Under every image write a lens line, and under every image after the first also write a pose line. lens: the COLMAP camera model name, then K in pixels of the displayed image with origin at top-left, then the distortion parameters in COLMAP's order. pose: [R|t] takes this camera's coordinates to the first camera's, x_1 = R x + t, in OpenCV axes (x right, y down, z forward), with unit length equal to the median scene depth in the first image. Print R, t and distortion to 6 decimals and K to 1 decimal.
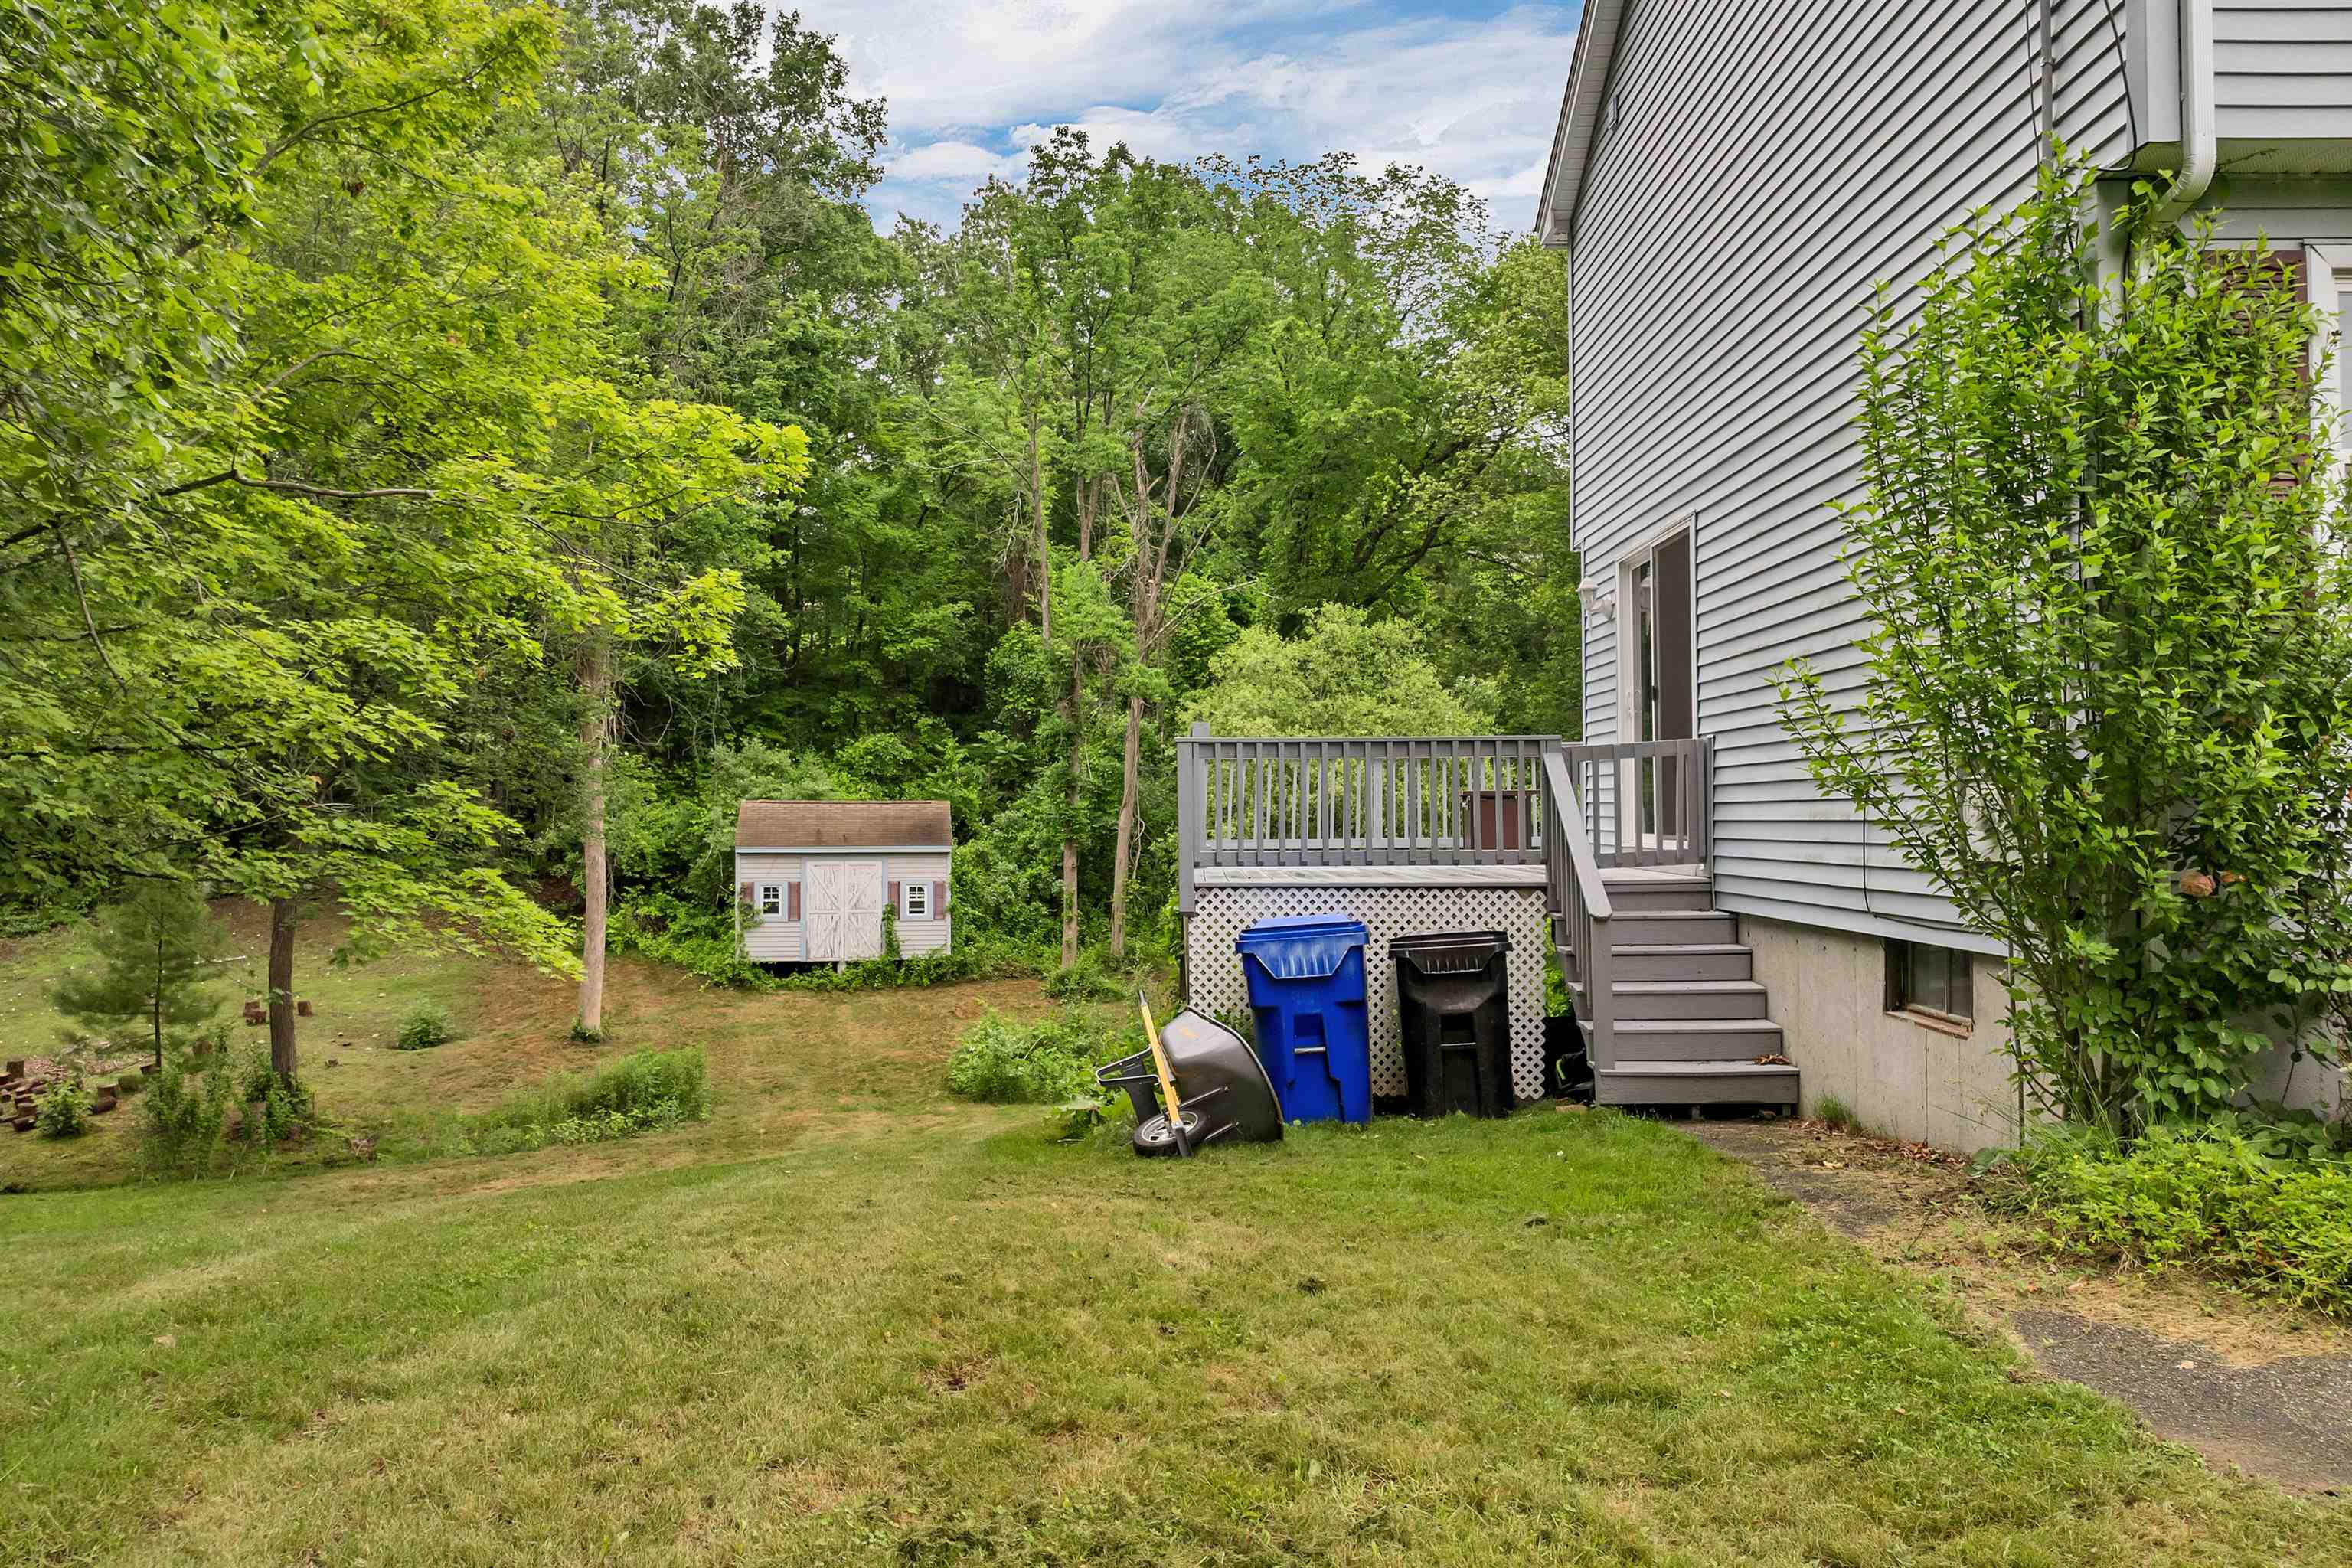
lens RADIAL K [[1694.4, 0, 1188.8], [0, 1694.4, 781.4], [0, 0, 1]] dist [-0.038764, 0.009120]
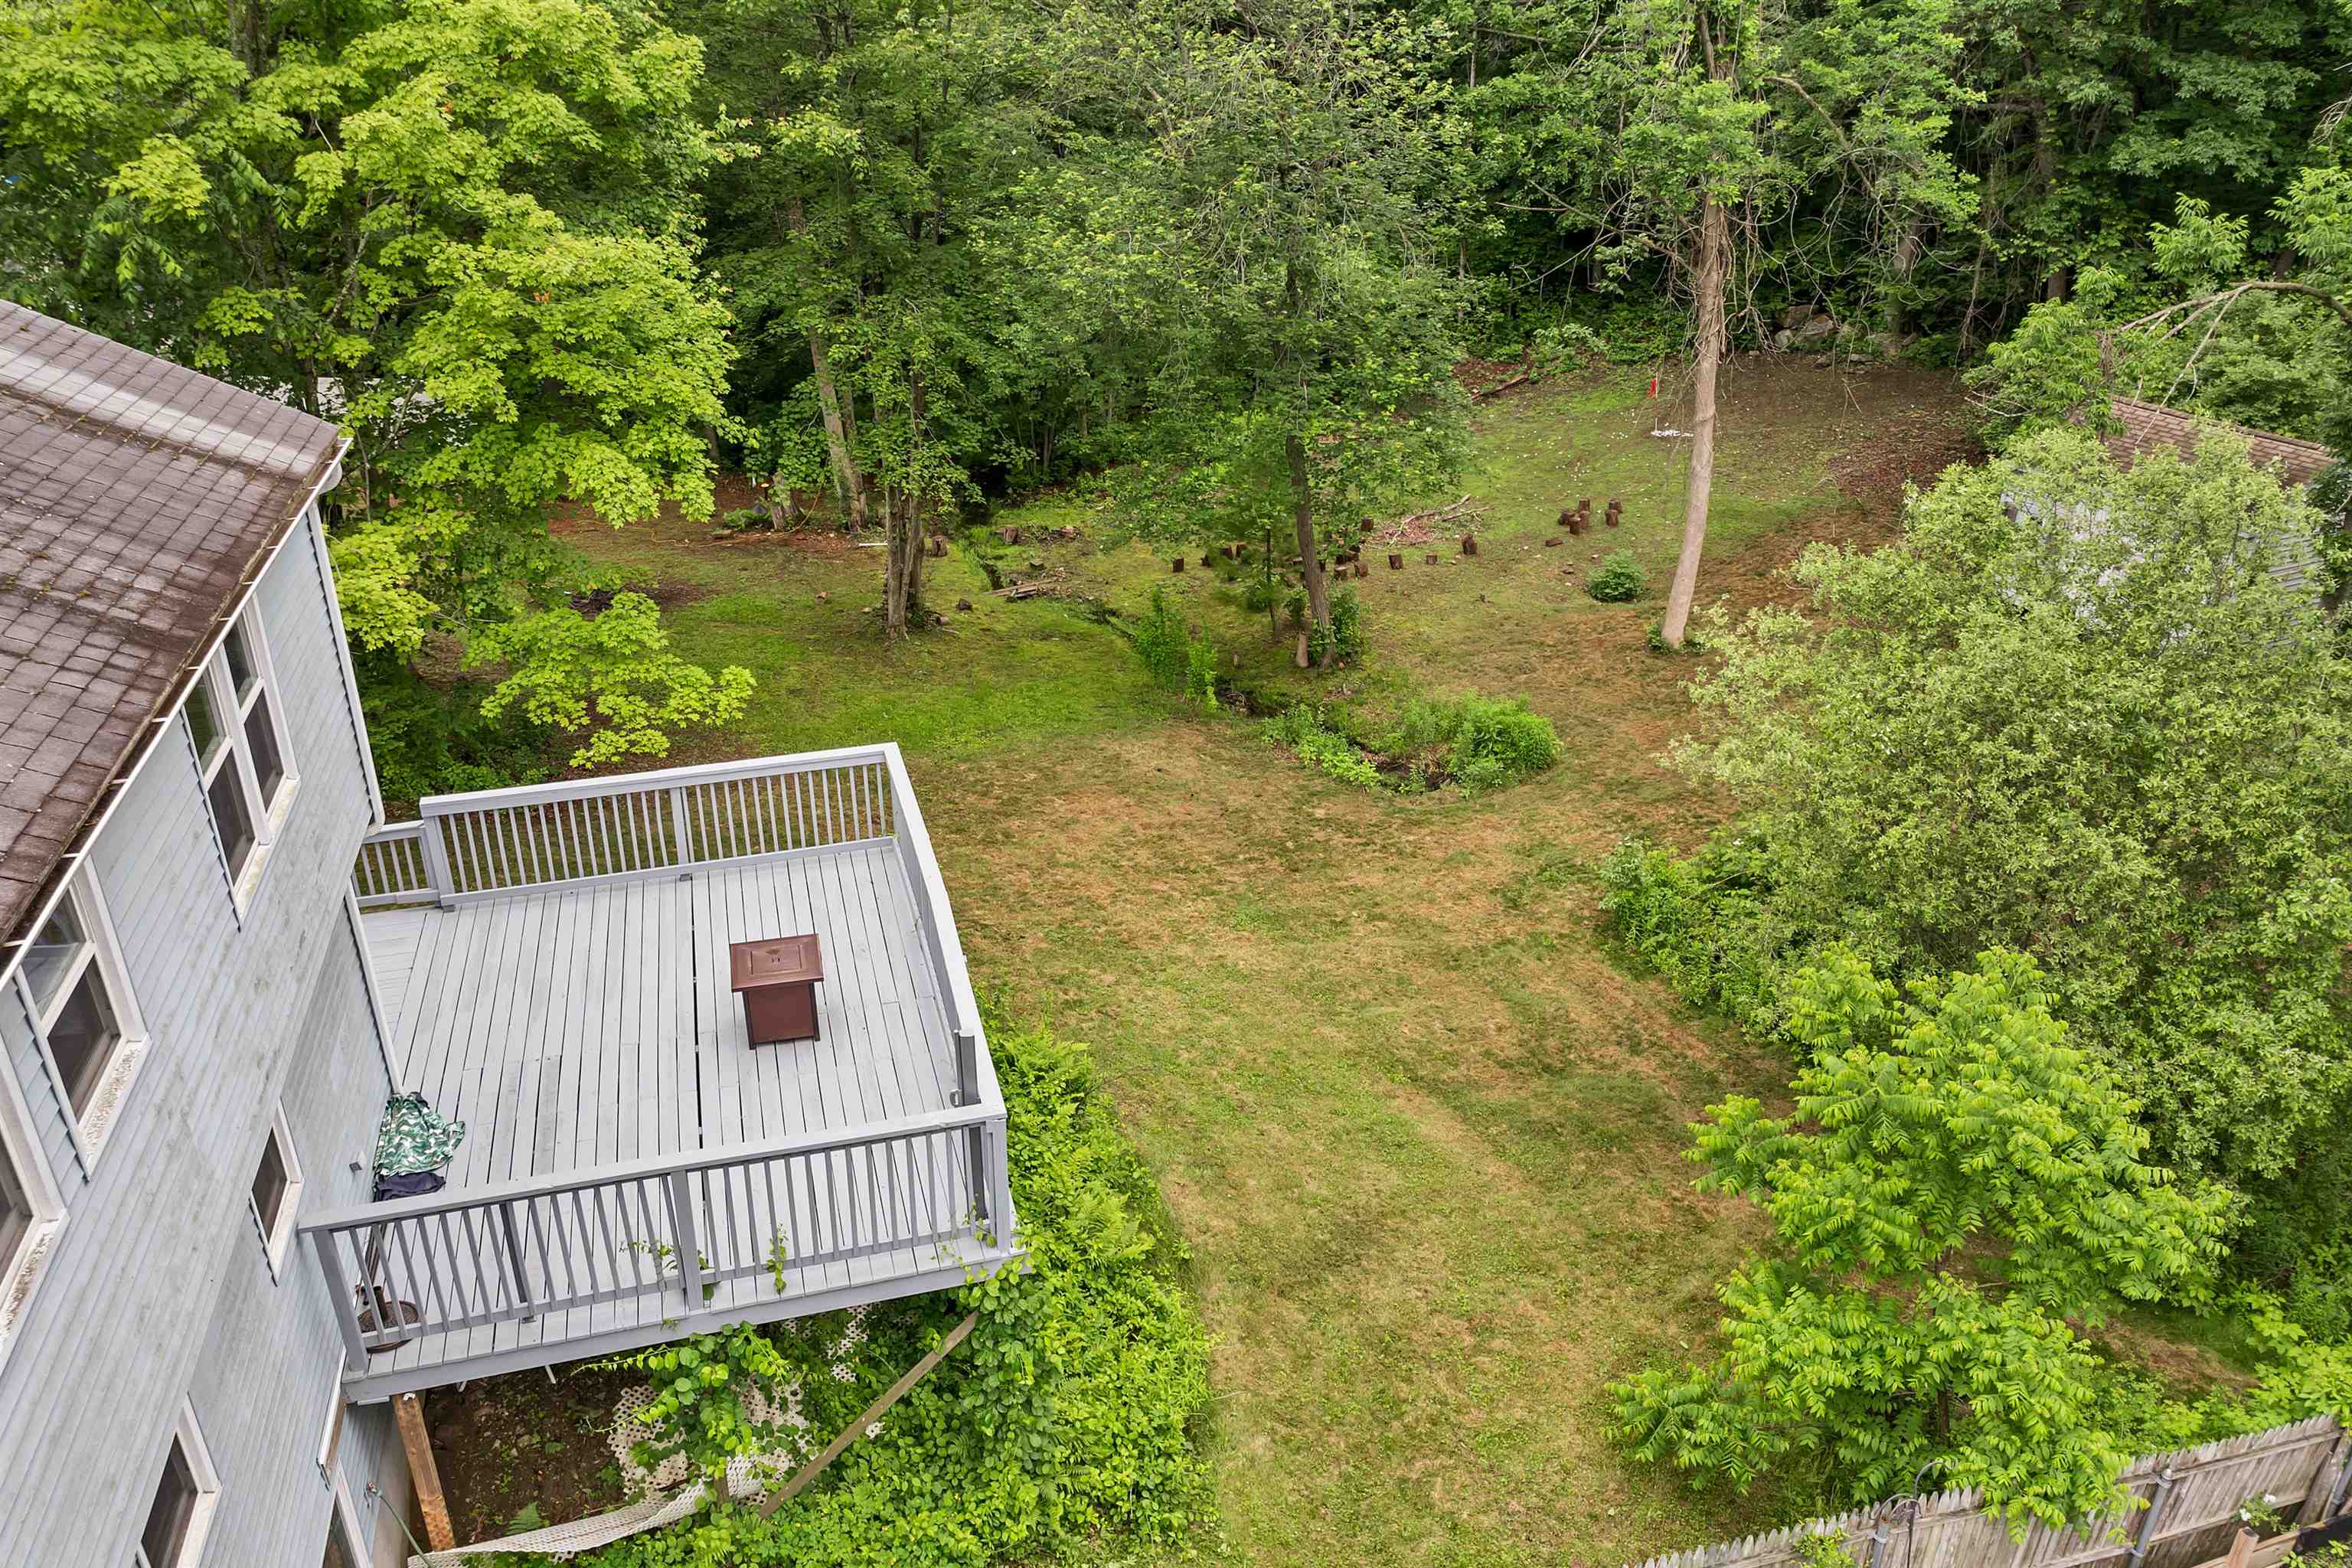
lens RADIAL K [[1694.4, 0, 1186.6], [0, 1694.4, 783.5], [0, 0, 1]] dist [-0.038764, 0.009120]
pose [[0.276670, 0.418050, -0.865268, 0.377859], [0.019877, 0.897733, 0.440091, -0.180664], [0.960759, -0.138959, 0.240066, 0.409599]]
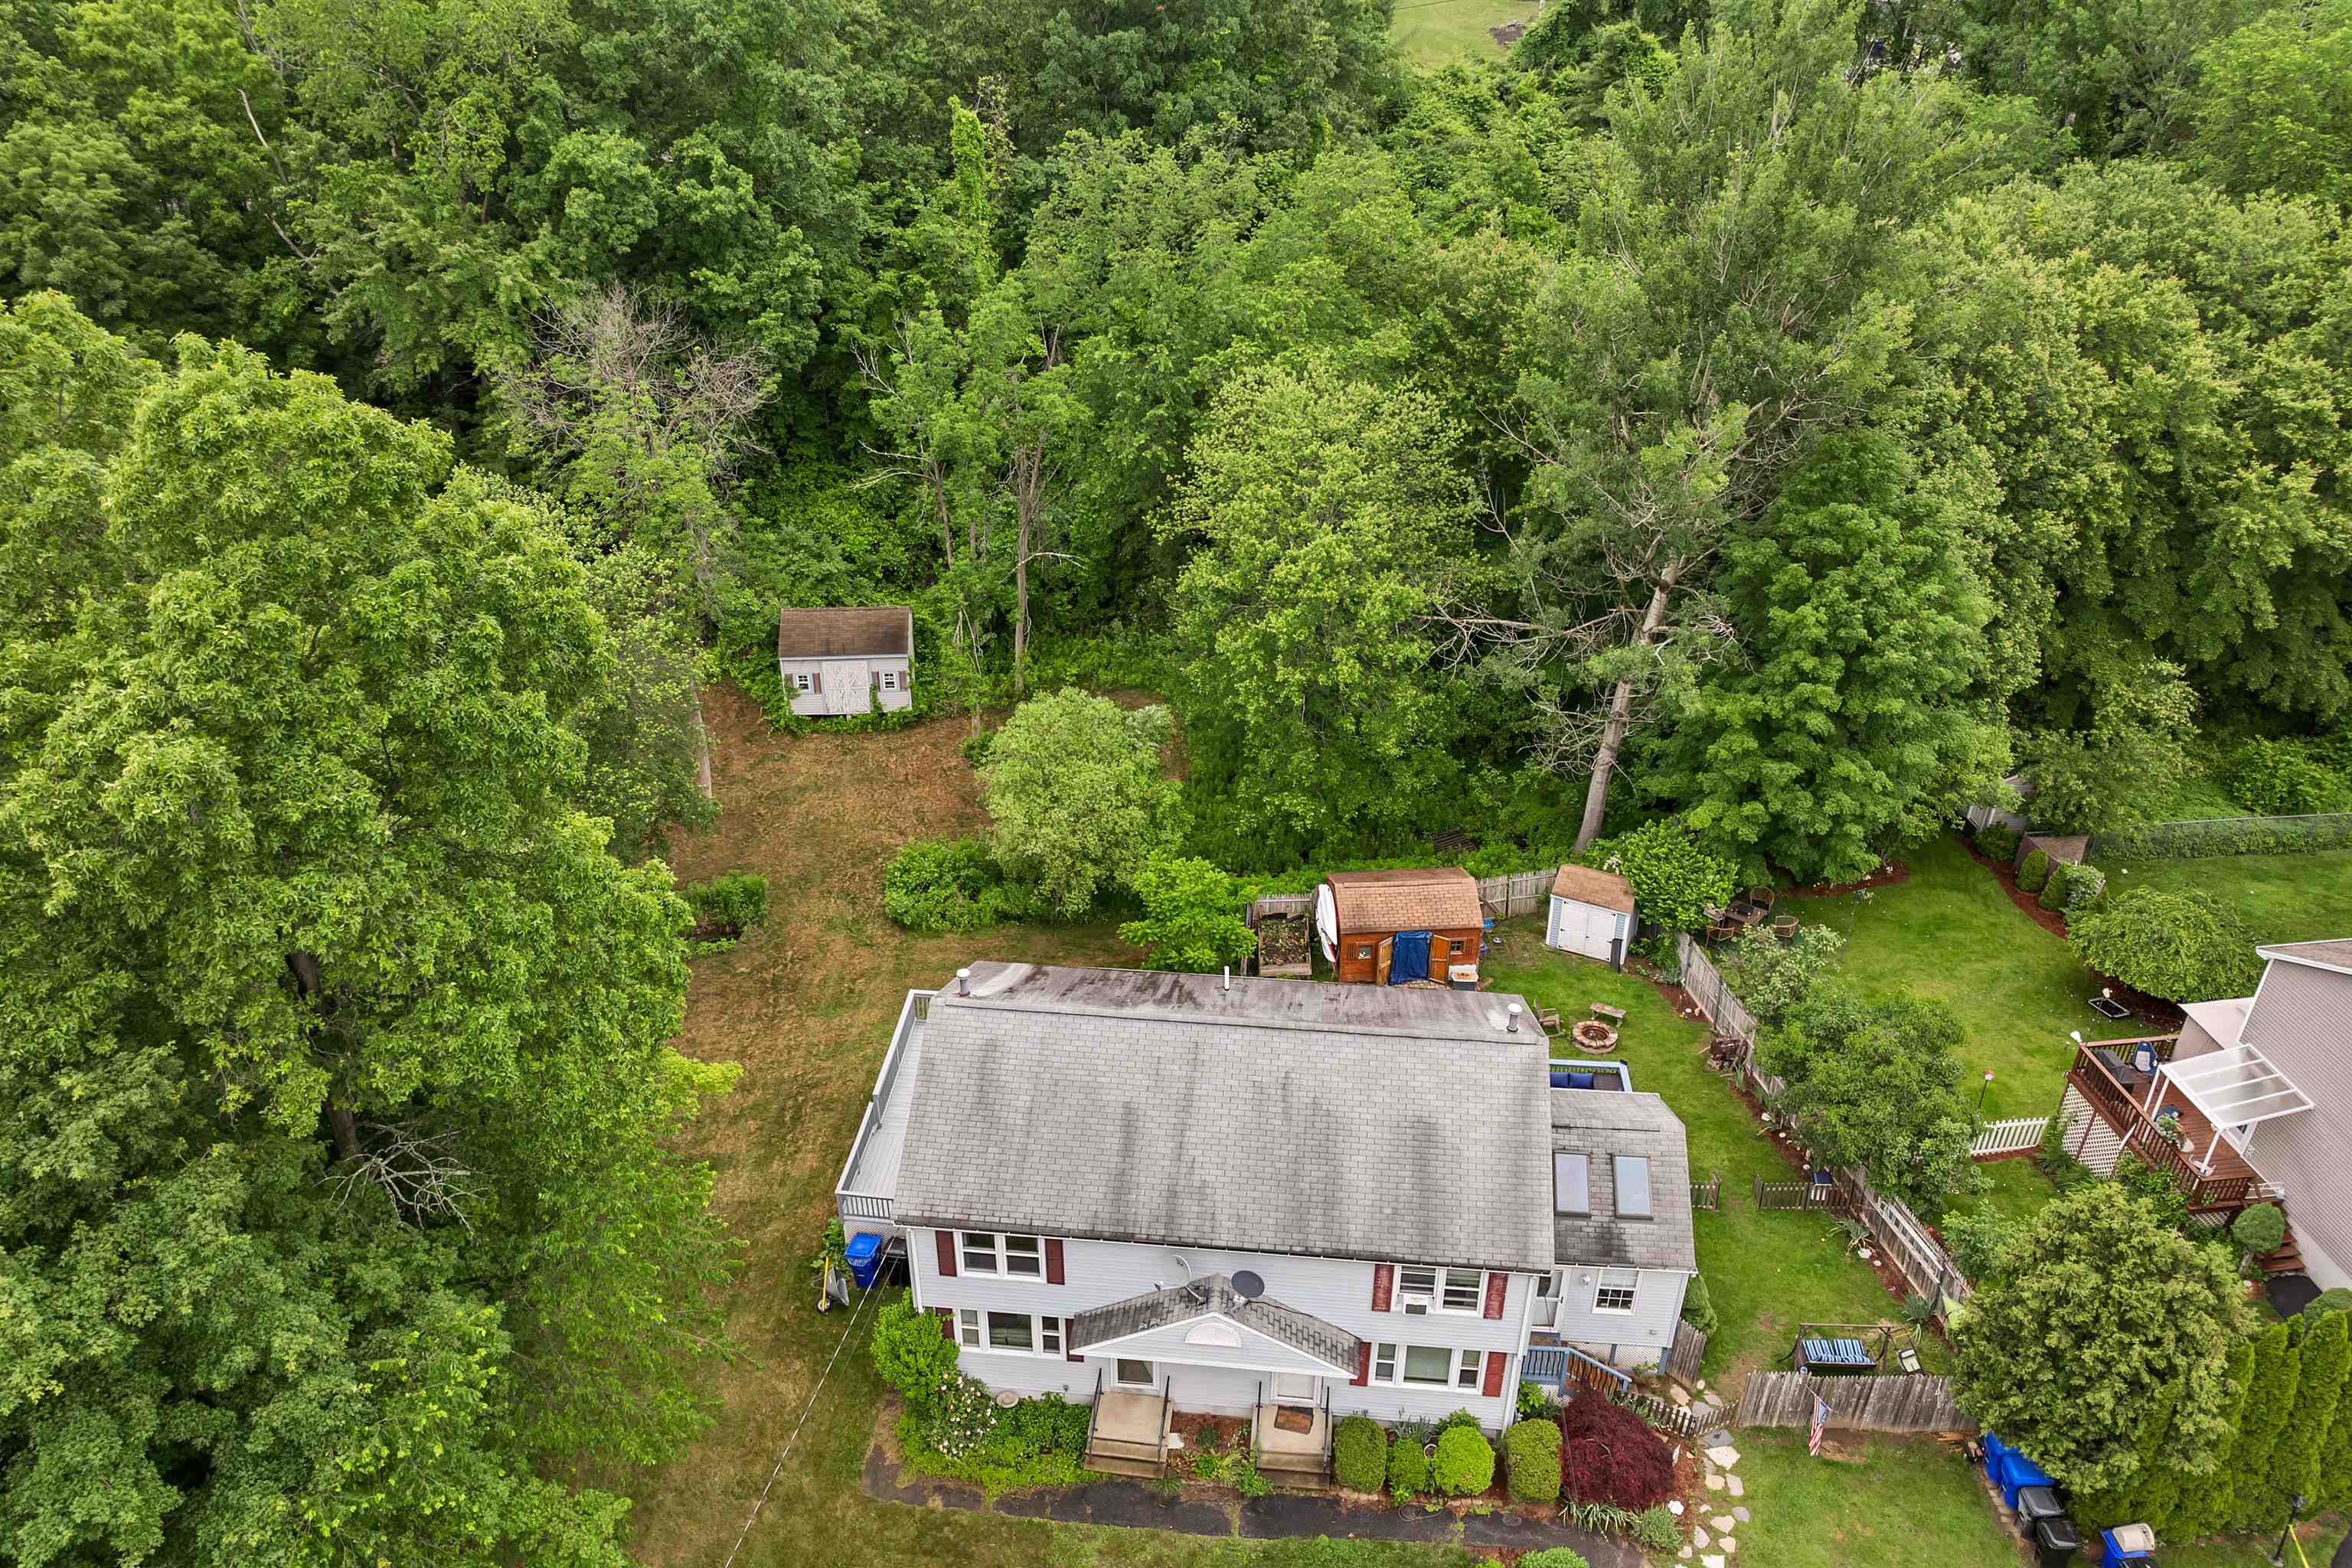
lens RADIAL K [[1694.4, 0, 1183.7], [0, 1694.4, 789.1], [0, 0, 1]] dist [-0.038764, 0.009120]
pose [[0.995466, 0.059728, -0.074026, 0.263019], [-0.011491, 0.848080, 0.529744, -0.739927], [0.094420, -0.526492, 0.844921, -0.449718]]
